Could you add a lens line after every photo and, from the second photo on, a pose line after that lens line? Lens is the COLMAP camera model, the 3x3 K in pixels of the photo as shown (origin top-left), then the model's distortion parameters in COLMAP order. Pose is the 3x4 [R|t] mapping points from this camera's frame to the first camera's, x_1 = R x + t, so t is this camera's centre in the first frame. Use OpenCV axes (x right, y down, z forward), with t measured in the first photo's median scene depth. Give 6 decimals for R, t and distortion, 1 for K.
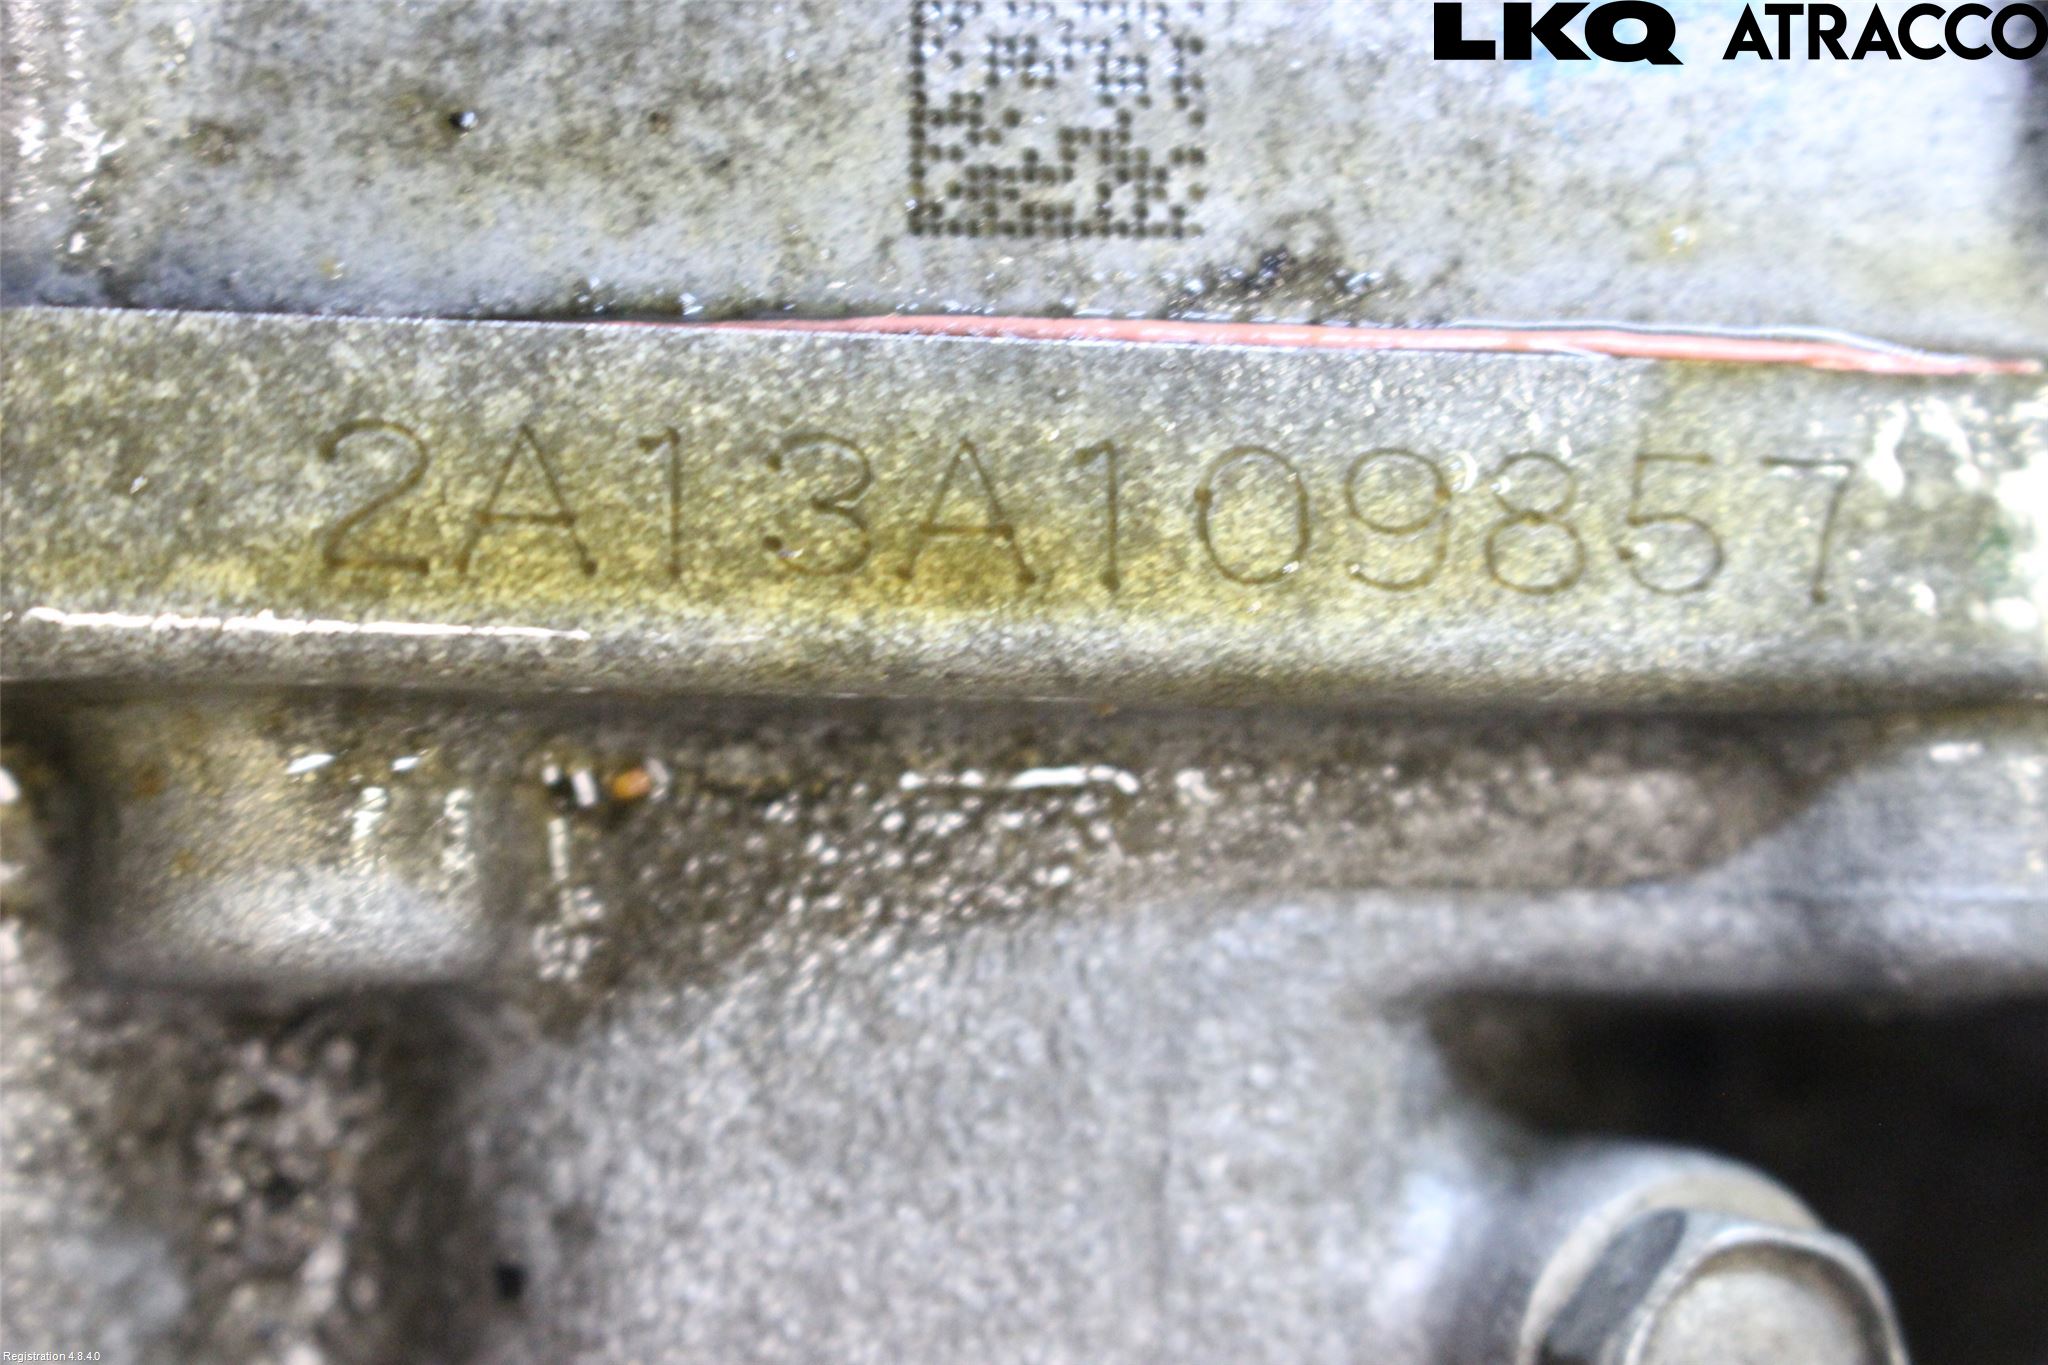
lens RADIAL K [[3783.4, 0, 1024.0], [0, 3783.4, 682.5], [0, 0, 1]] dist [0.016630, -0.200151]
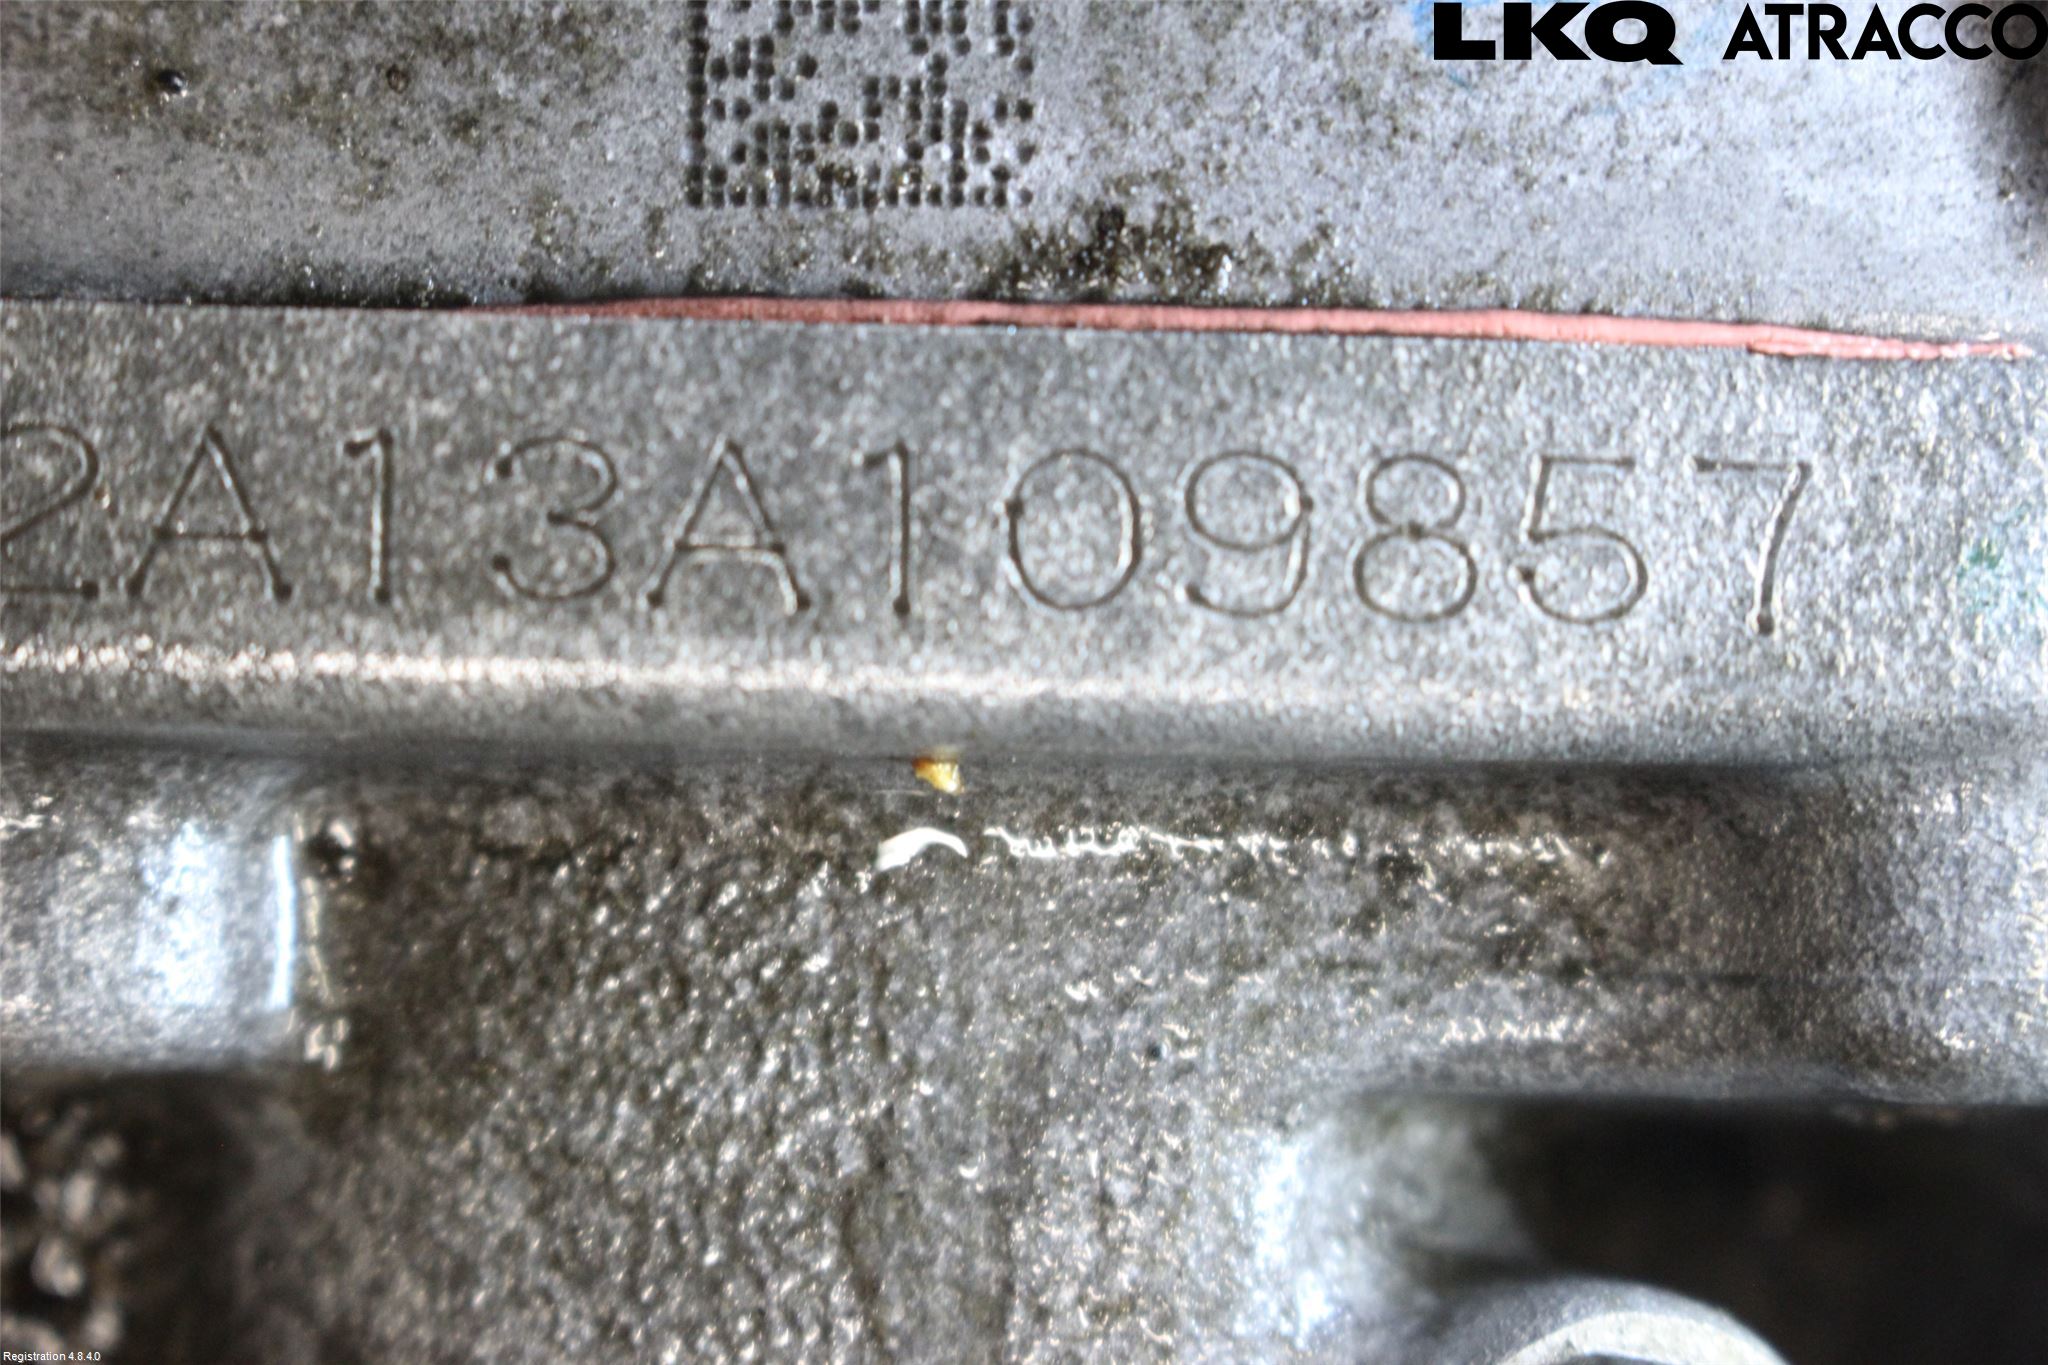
lens RADIAL K [[3783.4, 0, 1024.0], [0, 3783.4, 682.5], [0, 0, 1]] dist [0.016630, -0.200151]
pose [[0.996496, -0.000496, -0.083638, 0.118341], [-0.000865, 0.999868, -0.016237, 0.003776], [0.083635, 0.016252, 0.996364, 0.155059]]
